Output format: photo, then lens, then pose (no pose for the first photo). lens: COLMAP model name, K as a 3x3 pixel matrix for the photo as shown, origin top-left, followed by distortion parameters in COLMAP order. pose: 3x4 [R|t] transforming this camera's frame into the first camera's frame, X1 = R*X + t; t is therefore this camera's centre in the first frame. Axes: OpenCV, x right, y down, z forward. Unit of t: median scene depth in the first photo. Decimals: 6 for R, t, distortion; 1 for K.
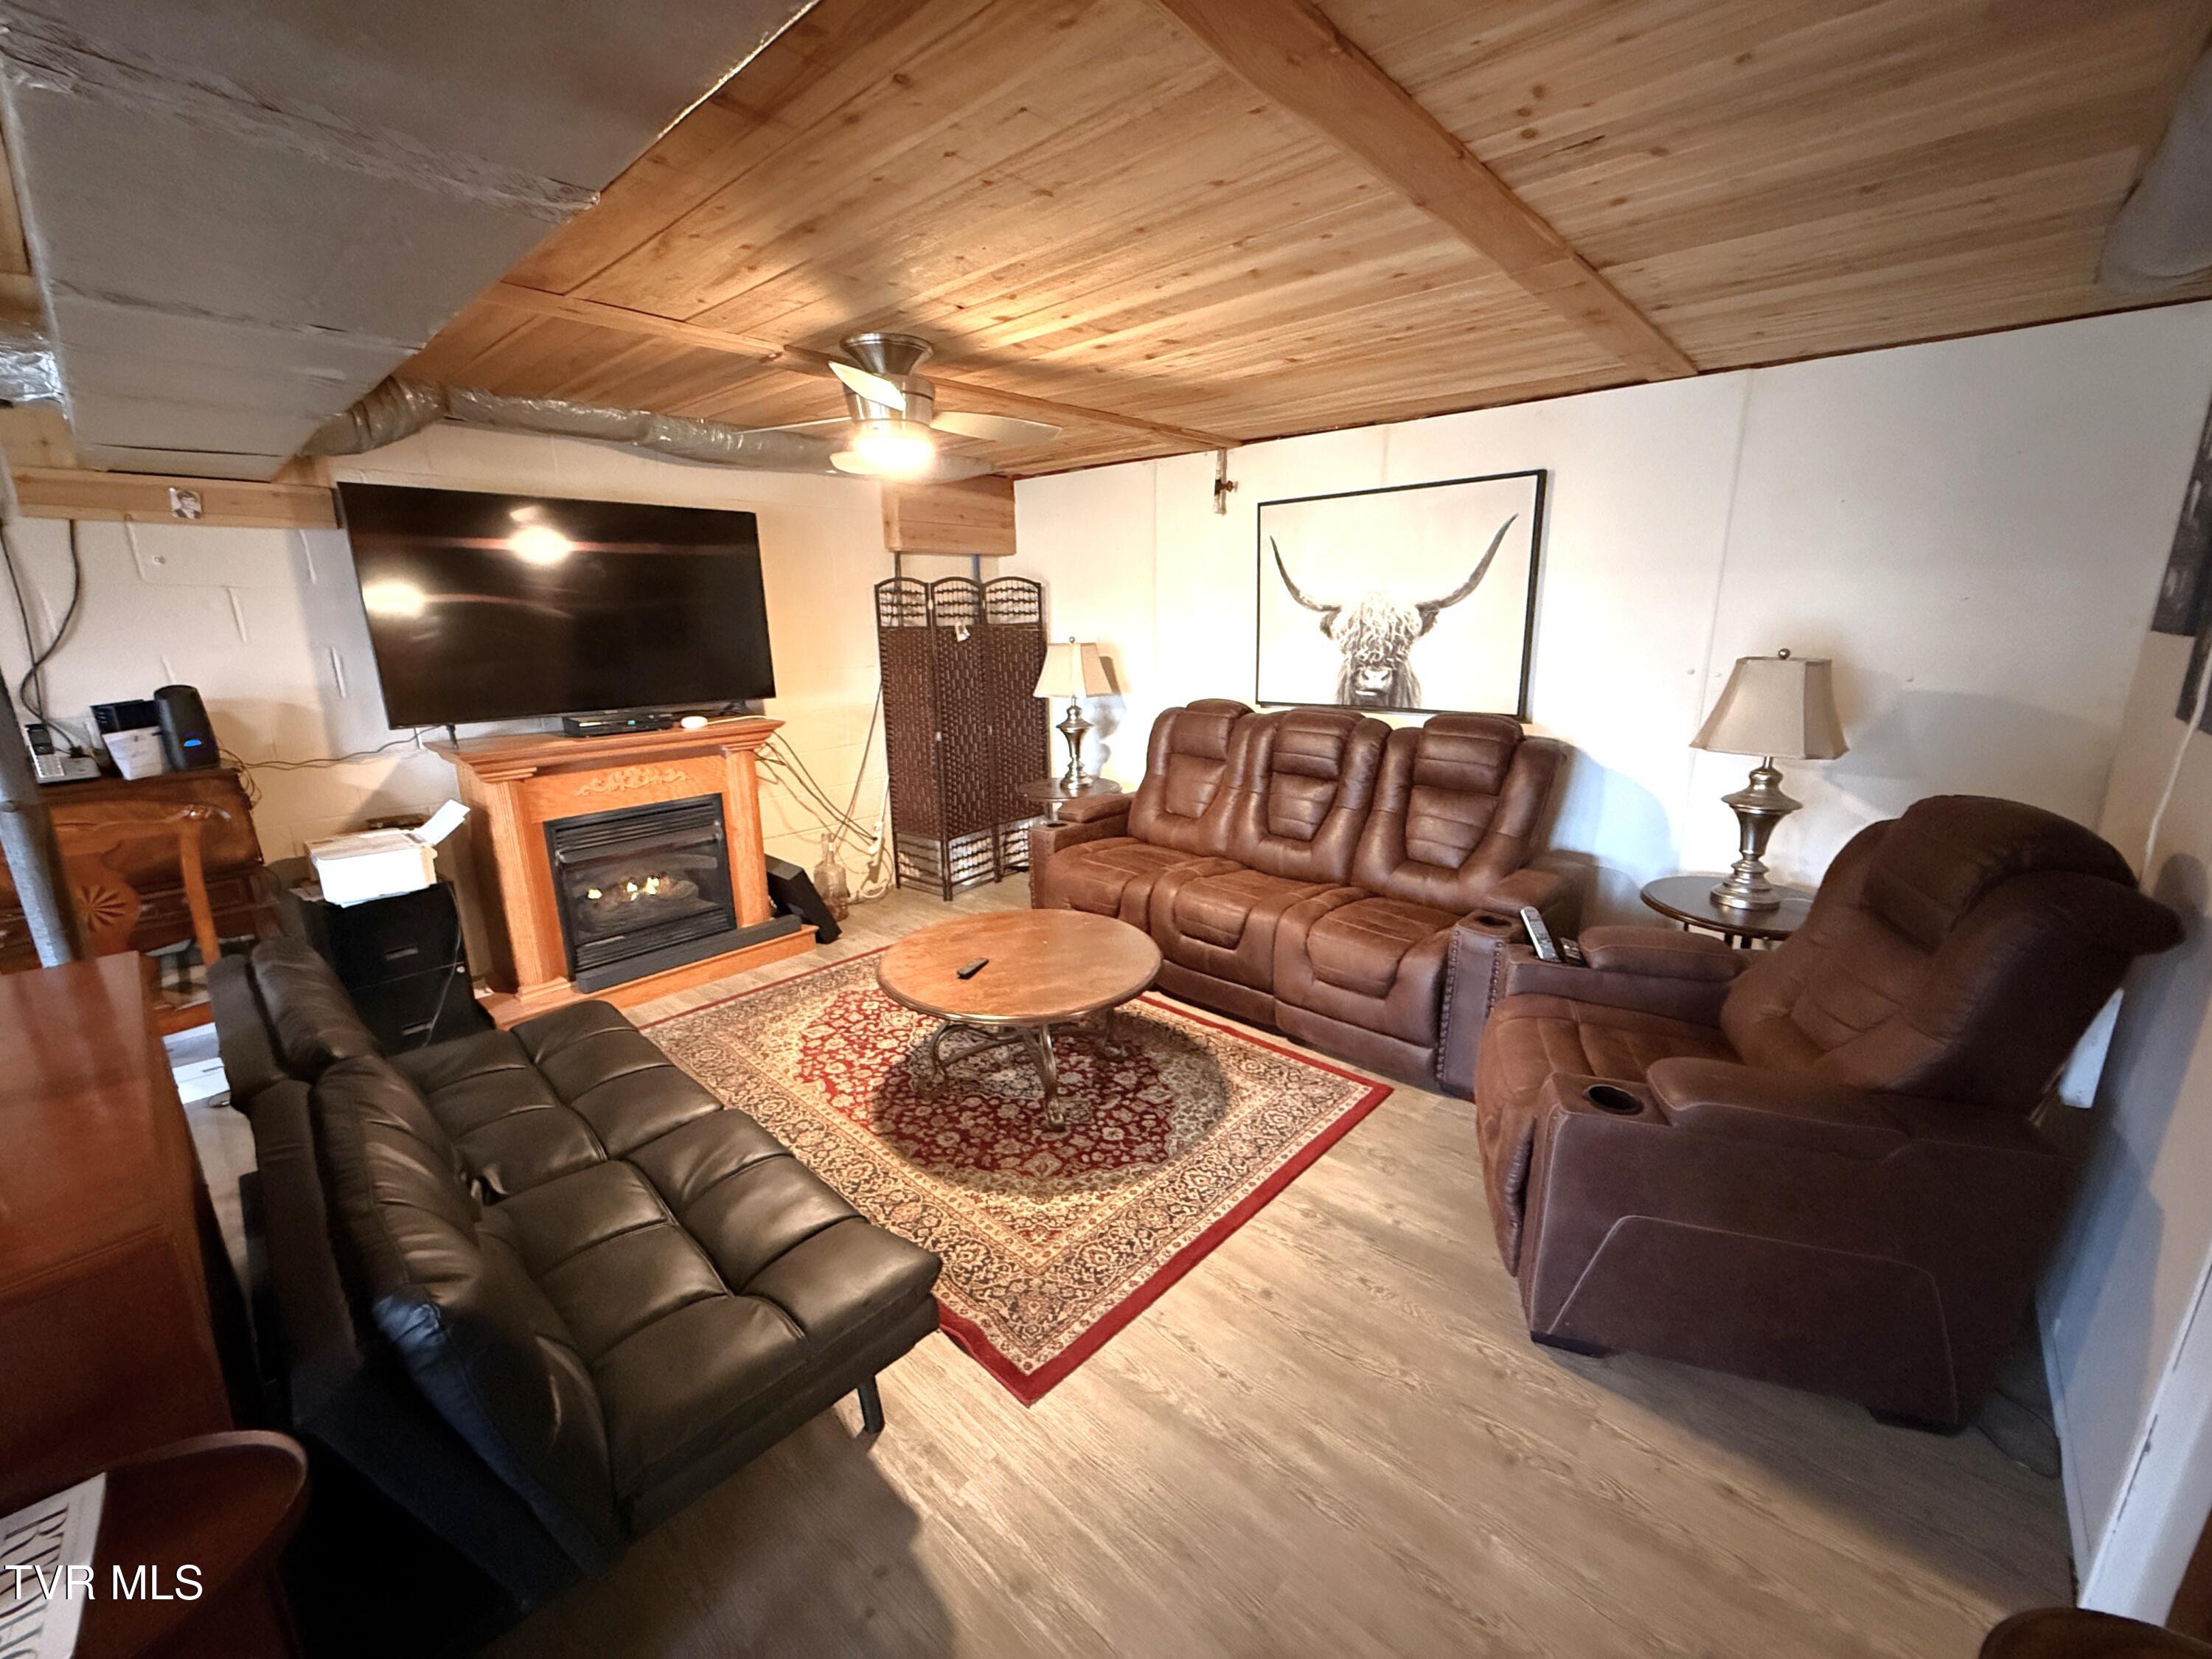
lens RADIAL K [[885.9, 0, 1106.0], [0, 885.9, 829.5], [0, 0, 1]] dist [0.000195, -0.000047]
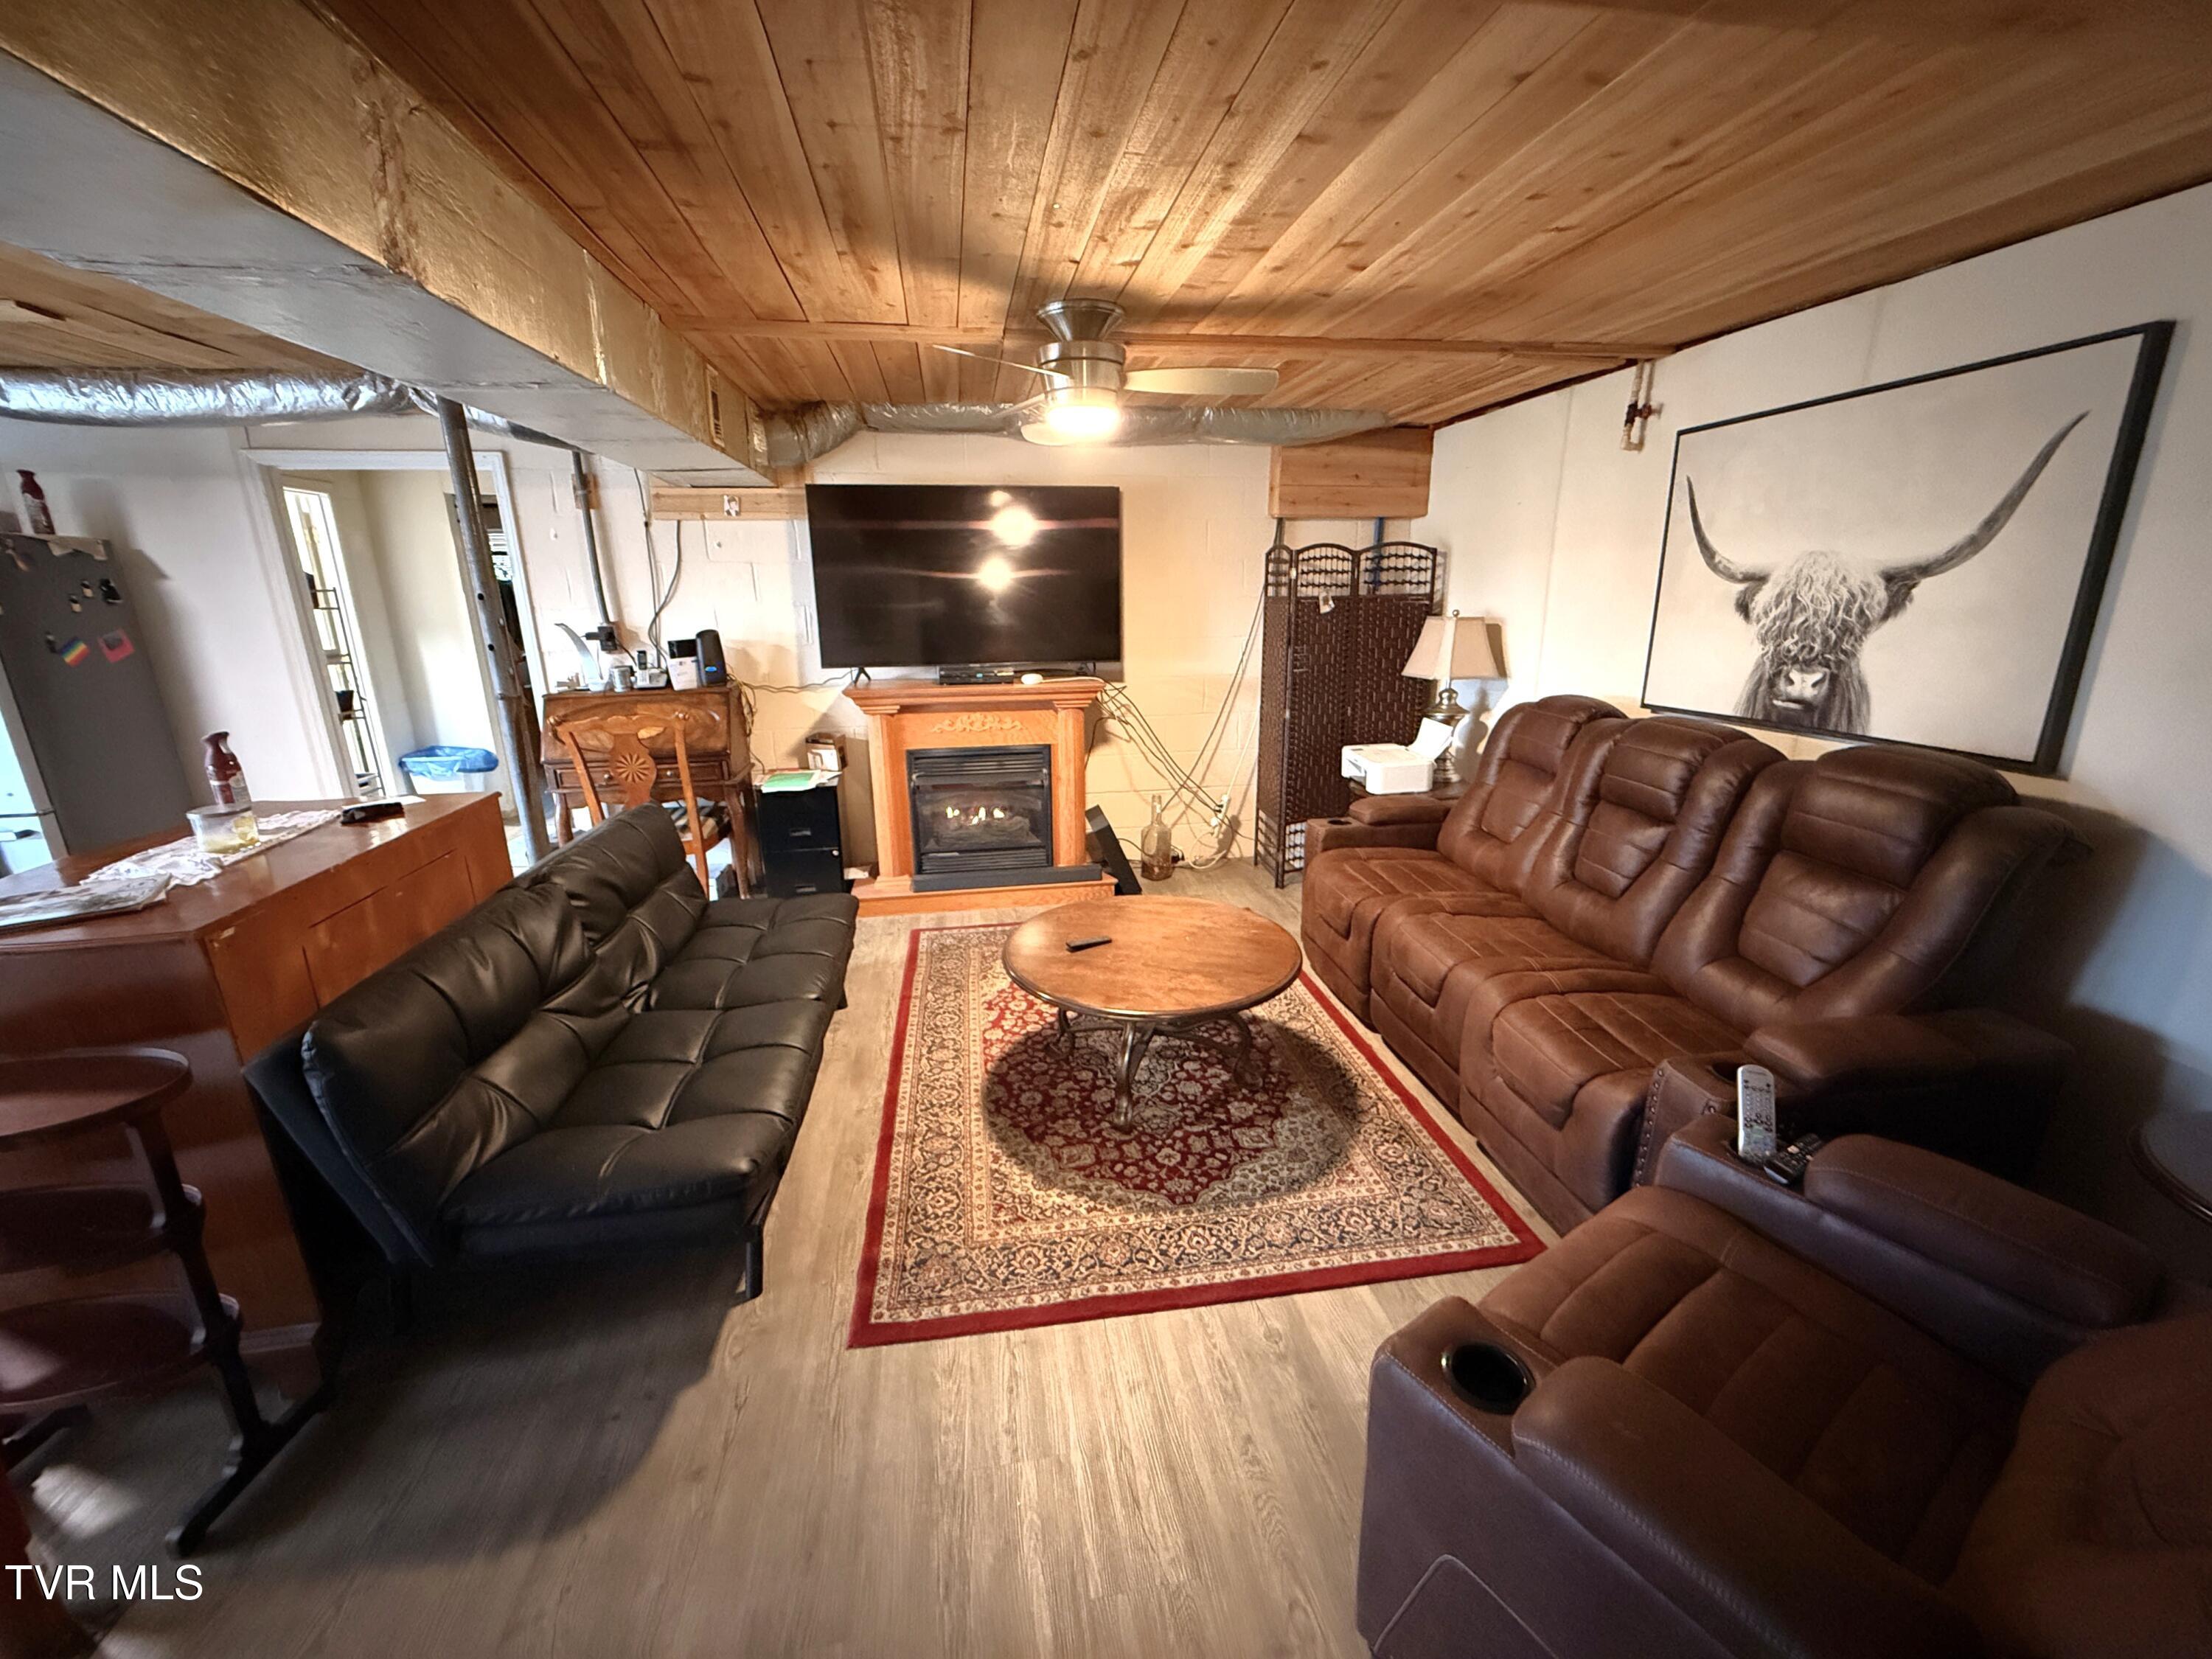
lens RADIAL K [[885.9, 0, 1106.0], [0, 885.9, 829.5], [0, 0, 1]] dist [0.000195, -0.000047]
pose [[0.784636, 0.169445, -0.596351, 0.342895], [-0.149786, 0.985240, 0.082865, -0.042975], [0.601590, 0.024306, 0.798435, 0.170591]]
